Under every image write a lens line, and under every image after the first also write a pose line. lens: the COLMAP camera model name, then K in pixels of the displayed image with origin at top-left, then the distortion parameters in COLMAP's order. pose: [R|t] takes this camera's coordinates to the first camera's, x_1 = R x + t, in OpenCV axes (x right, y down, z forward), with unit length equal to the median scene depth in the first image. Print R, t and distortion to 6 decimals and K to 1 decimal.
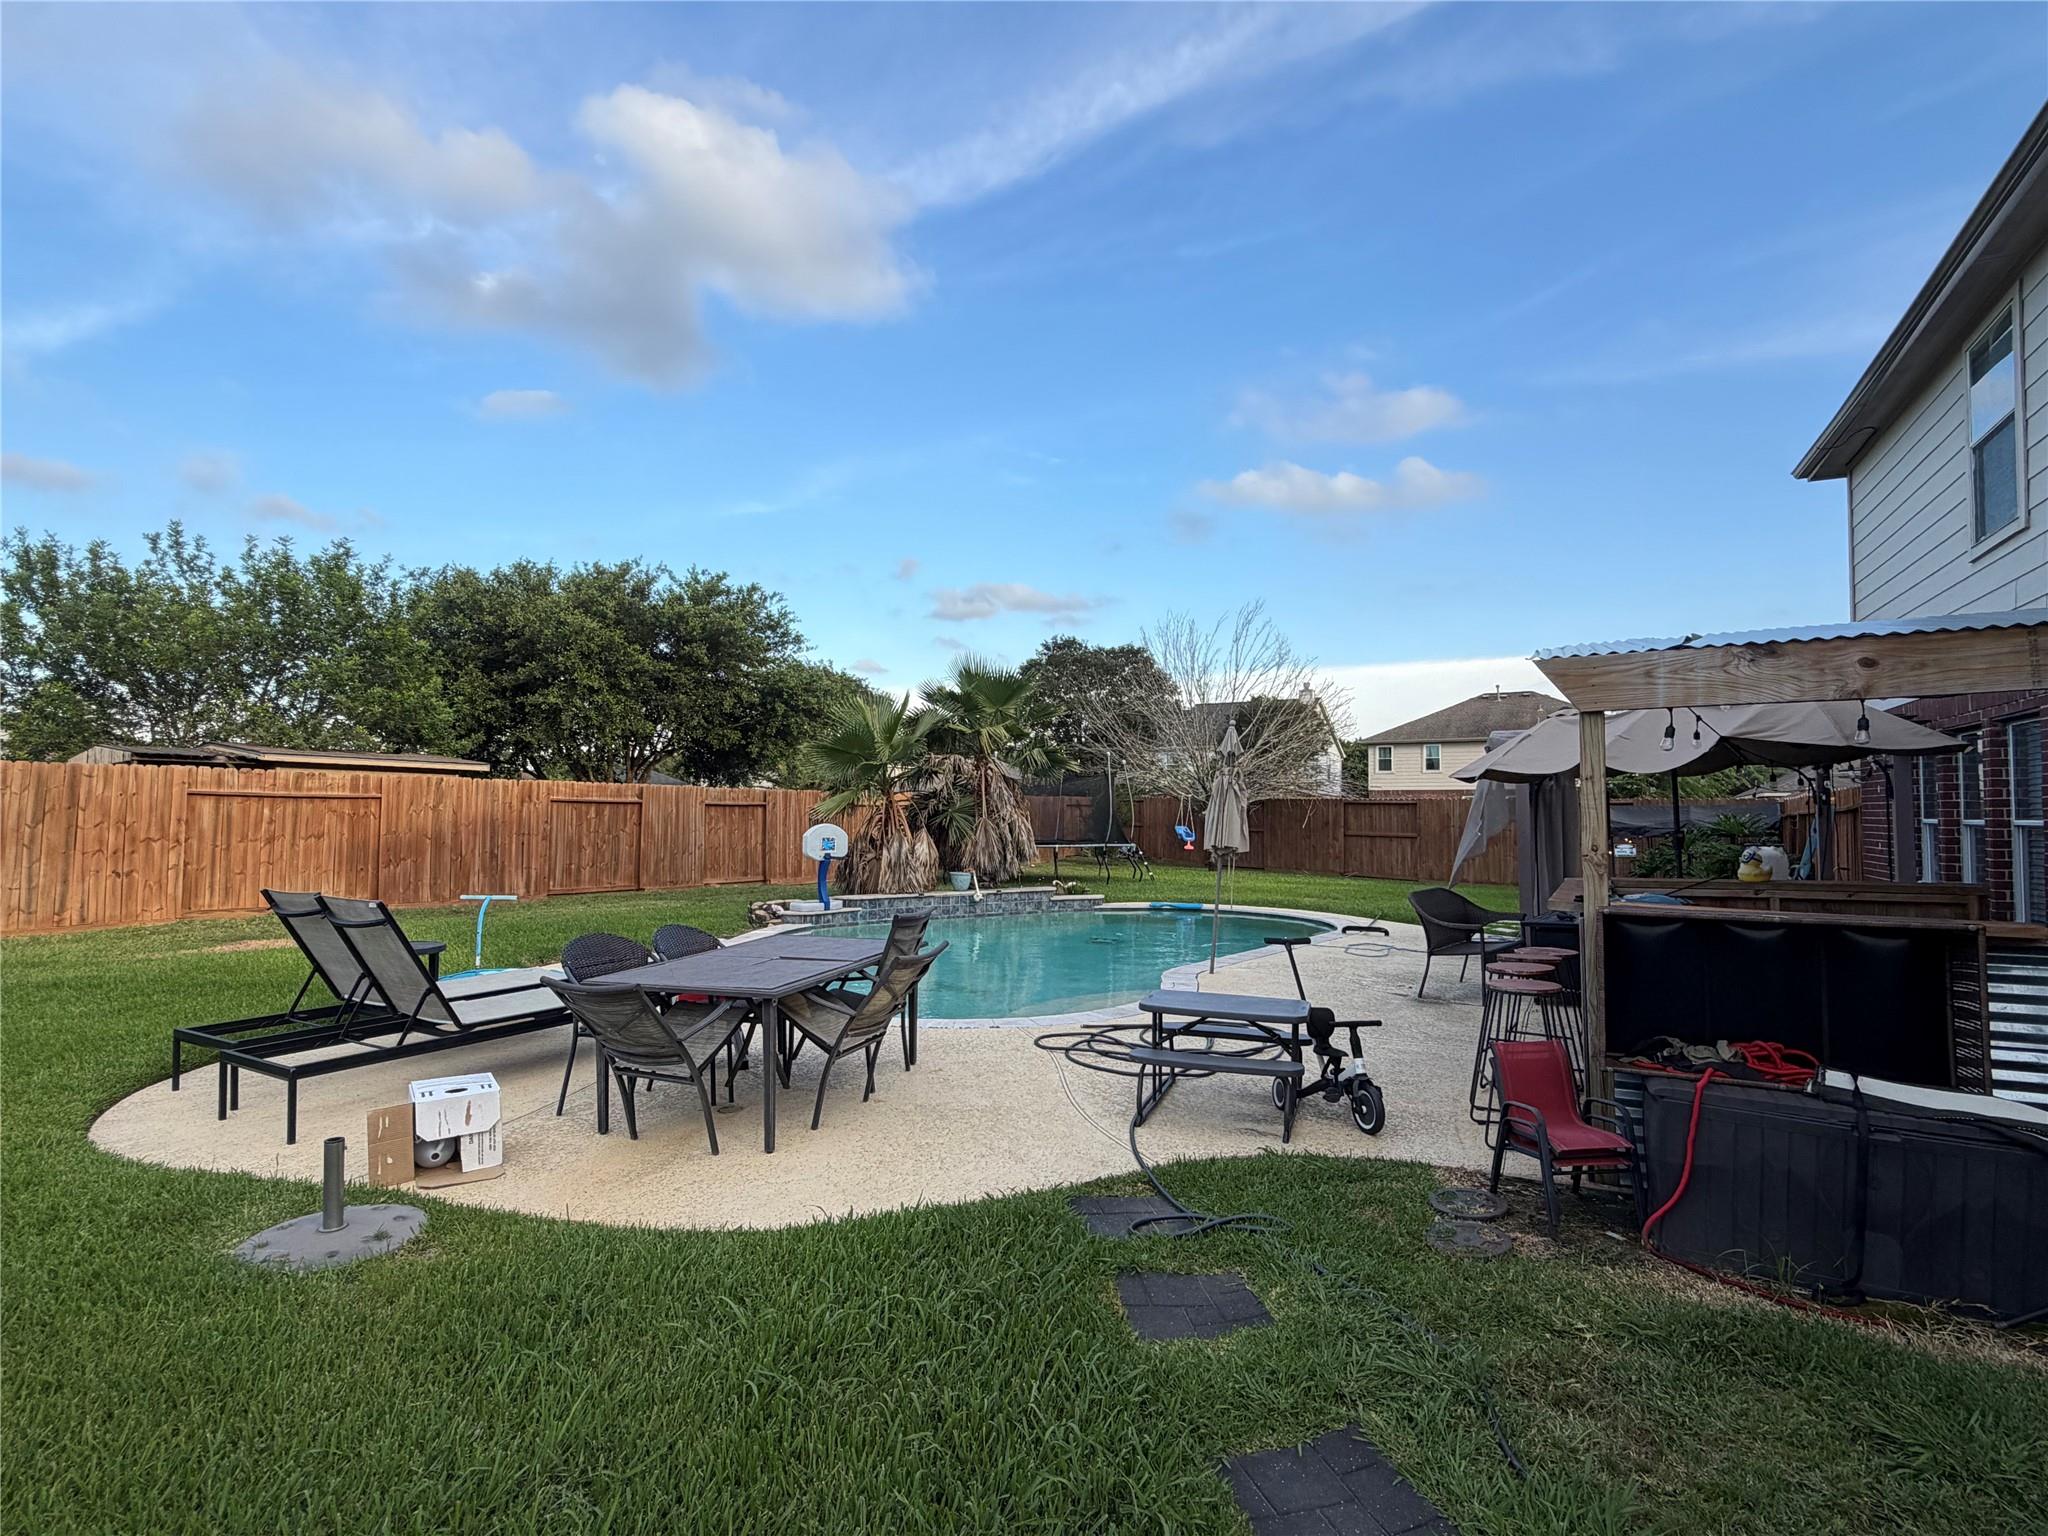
lens RADIAL K [[1054.8, 0, 1058.3], [0, 1054.8, 764.2], [0, 0, 1]] dist [-0.001183, 0.000044]
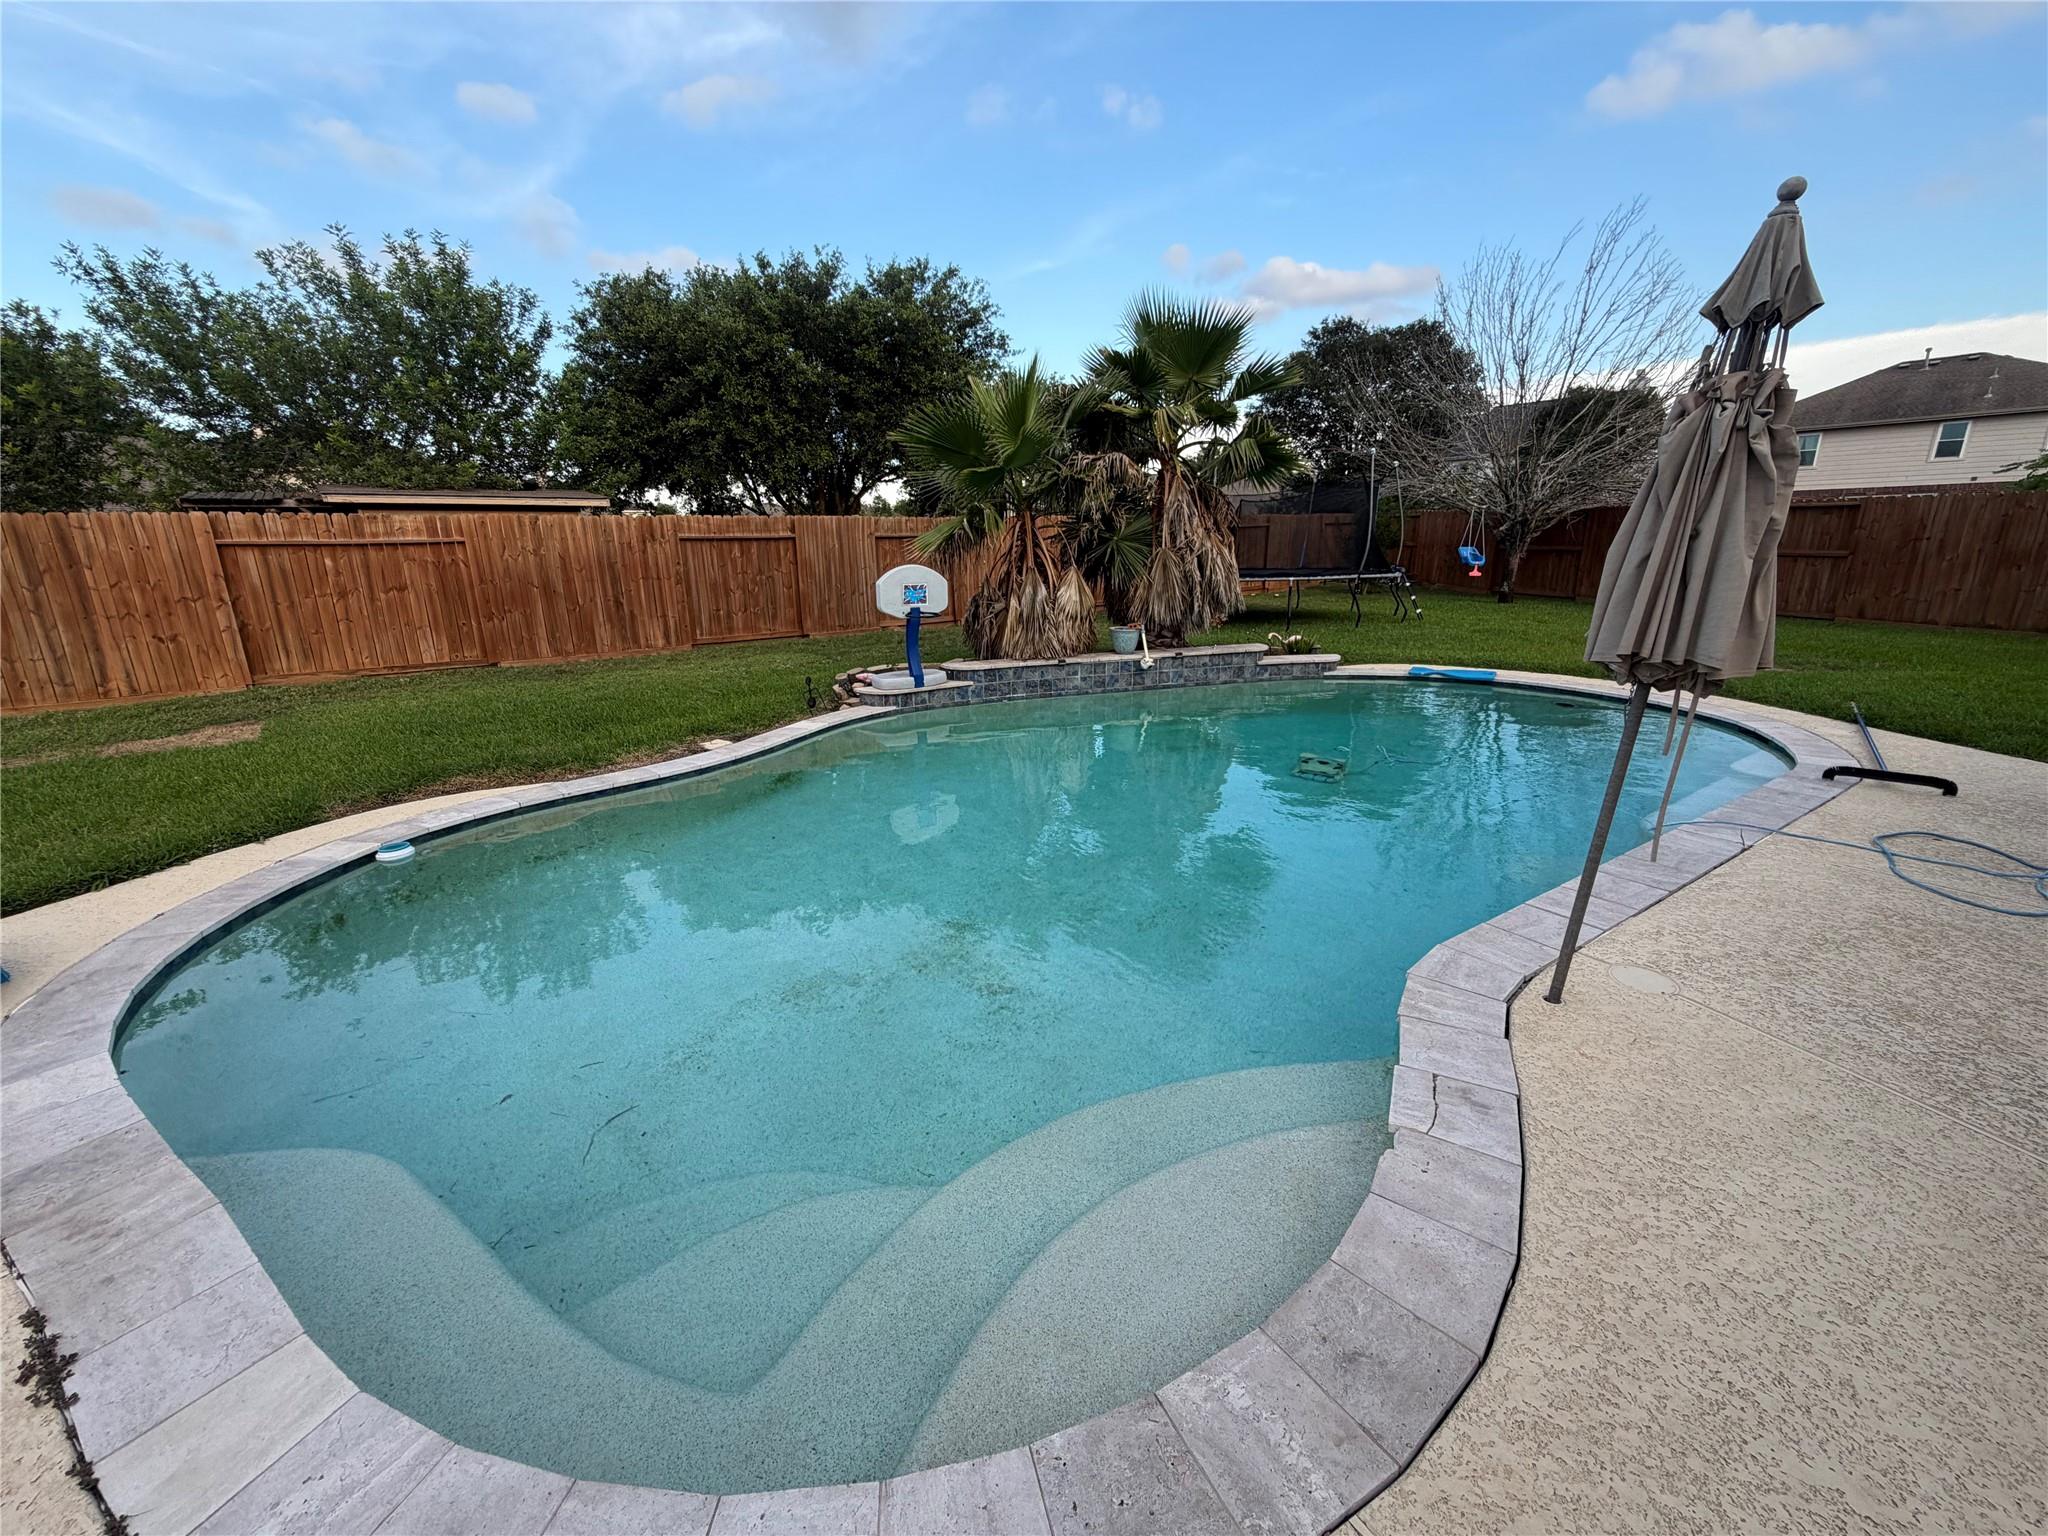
lens RADIAL K [[819.3, 0, 1024.0], [0, 819.3, 768.0], [0, 0, 1]] dist [-0.000626, 0.000193]
pose [[0.937165, 0.069350, -0.341925, 0.040742], [0.042948, 0.949660, 0.310326, 0.016921], [0.346234, -0.305512, 0.887009, 0.449546]]
